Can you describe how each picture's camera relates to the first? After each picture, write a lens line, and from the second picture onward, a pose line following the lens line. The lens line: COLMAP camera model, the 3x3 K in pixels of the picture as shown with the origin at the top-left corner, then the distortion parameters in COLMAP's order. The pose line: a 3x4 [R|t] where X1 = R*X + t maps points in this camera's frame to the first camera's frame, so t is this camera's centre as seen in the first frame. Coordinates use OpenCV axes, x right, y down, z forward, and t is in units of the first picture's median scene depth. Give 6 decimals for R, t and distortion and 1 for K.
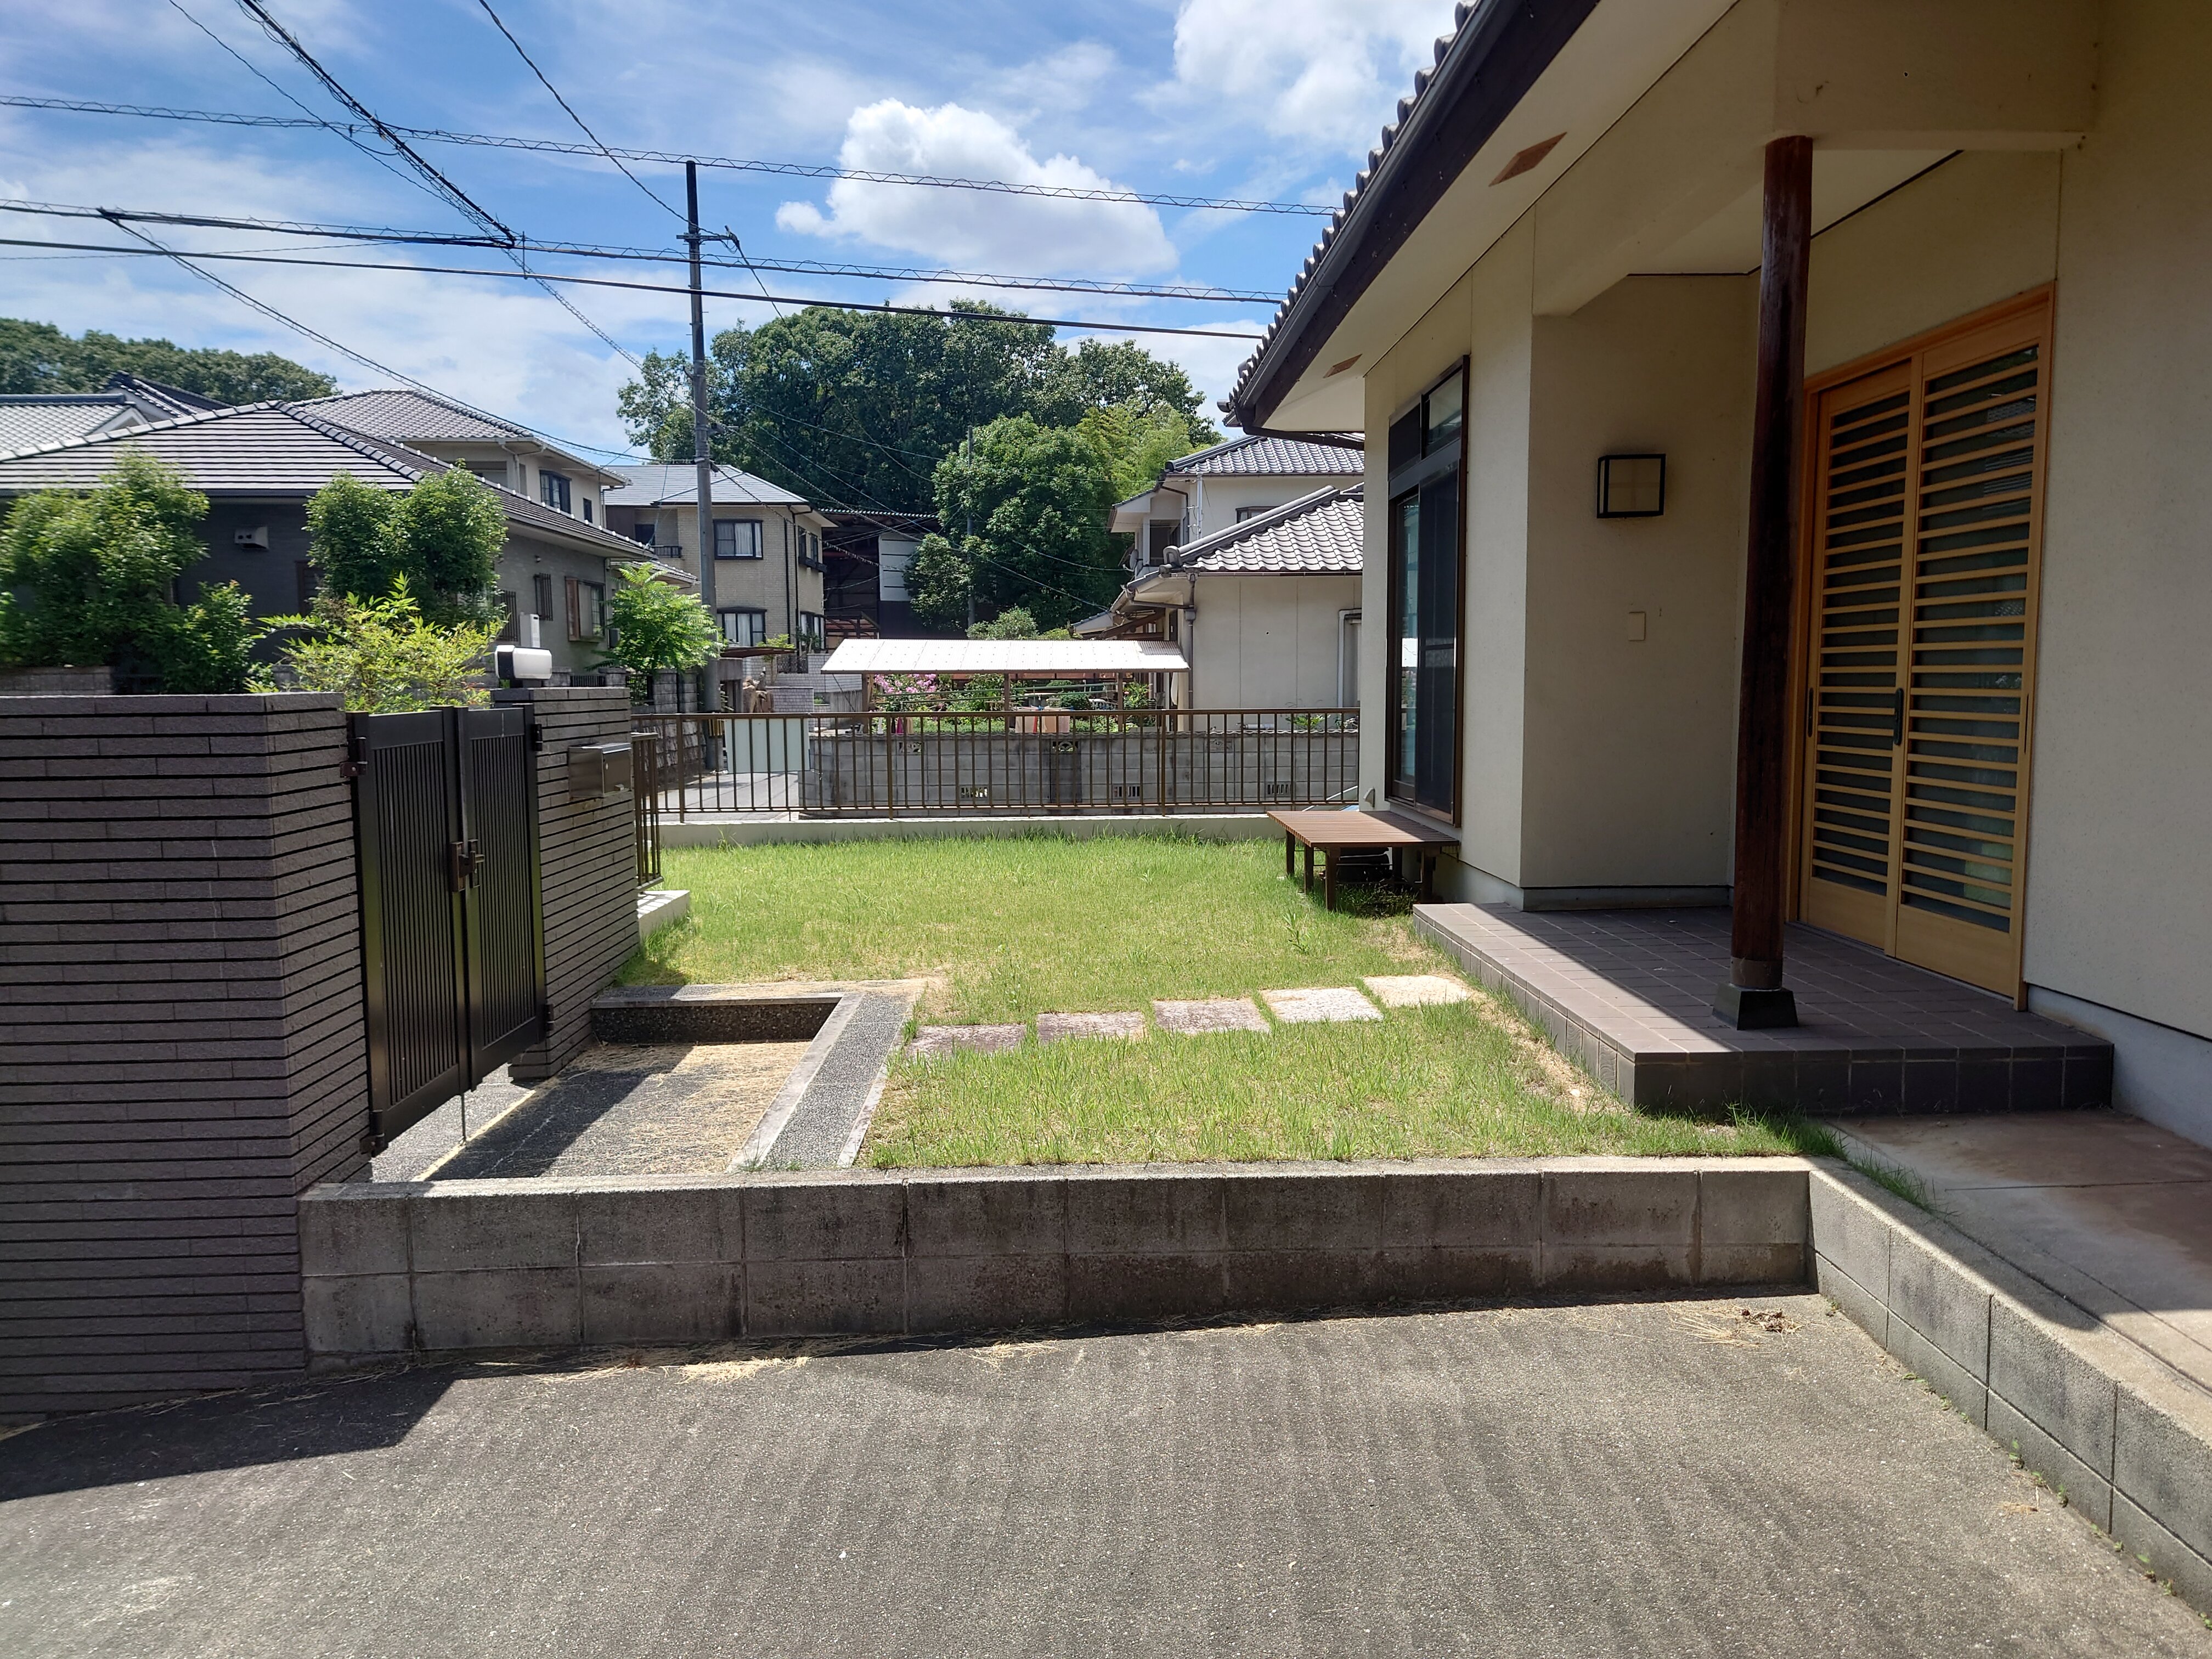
lens RADIAL K [[1582.7, 0, 1106.0], [0, 1582.7, 829.5], [0, 0, 1]] dist [0.004749, 0.000708]
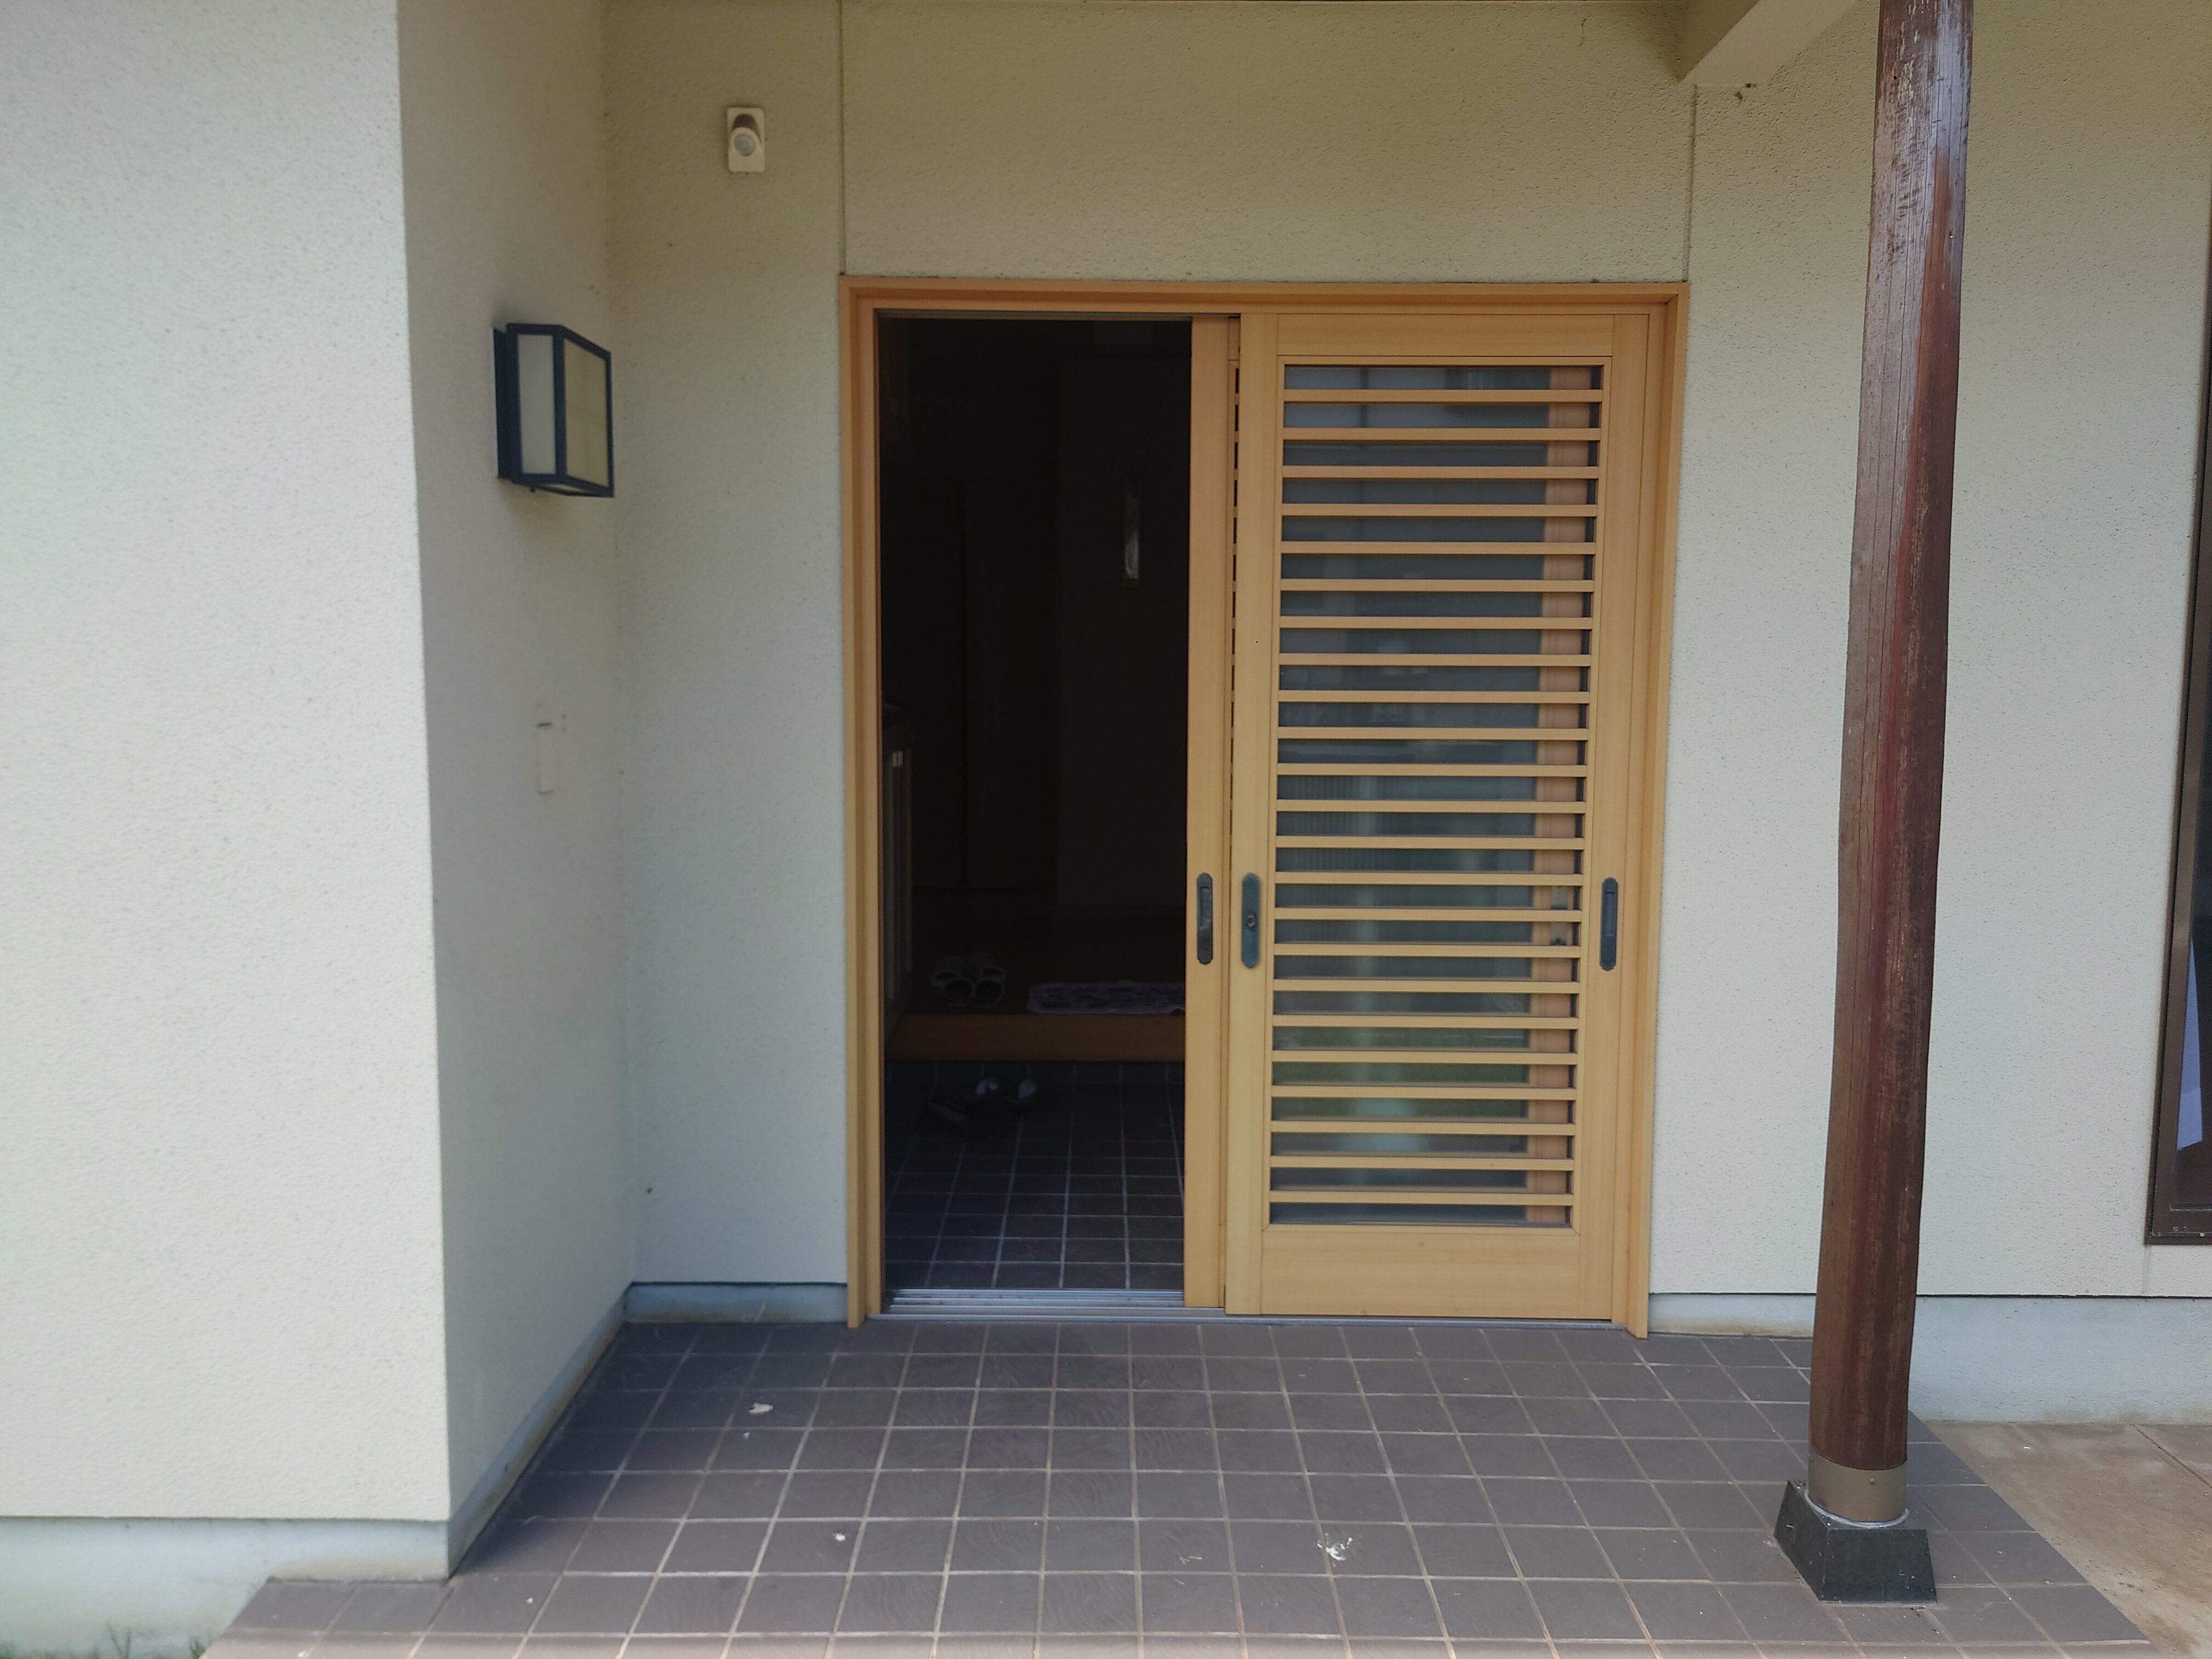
lens RADIAL K [[1582.7, 0, 1106.0], [0, 1582.7, 829.5], [0, 0, 1]] dist [0.004749, 0.000708]
pose [[0.030829, -0.071479, 0.996966, -0.101262], [0.096473, 0.992996, 0.068212, -0.150224], [-0.994858, 0.094077, 0.037508, 1.044963]]
